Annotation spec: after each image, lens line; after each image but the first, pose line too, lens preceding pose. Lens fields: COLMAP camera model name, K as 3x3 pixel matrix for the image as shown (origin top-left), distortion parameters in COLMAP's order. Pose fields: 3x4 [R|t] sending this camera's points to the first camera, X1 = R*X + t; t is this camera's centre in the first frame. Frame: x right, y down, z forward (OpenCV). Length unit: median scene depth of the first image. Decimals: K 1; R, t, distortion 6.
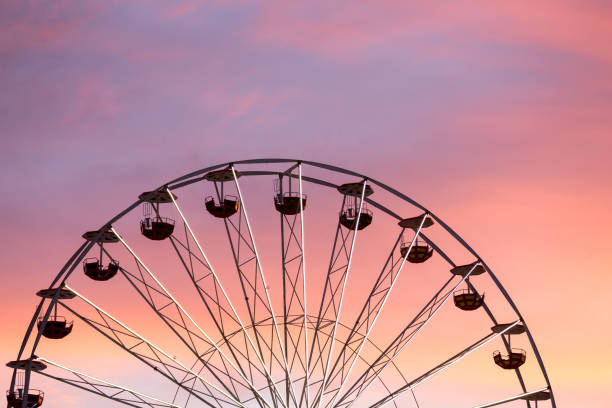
lens RADIAL K [[3183.3, 0, 306.0], [0, 3183.3, 204.0], [0, 0, 1]] dist [0.009910, -2.611891]
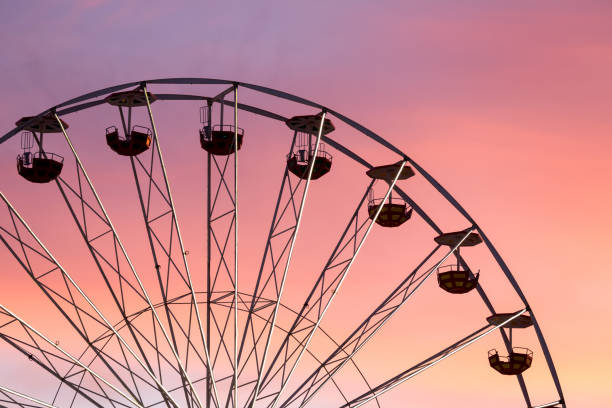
lens RADIAL K [[3841.6, 0, 306.0], [0, 3841.6, 204.0], [0, 0, 1]] dist [-0.151835, -13.025670]
pose [[0.999209, 0.036249, 0.016340, 0.000667], [-0.036392, 0.999301, 0.008511, 0.006354], [-0.016020, -0.009099, 0.999830, 0.109441]]
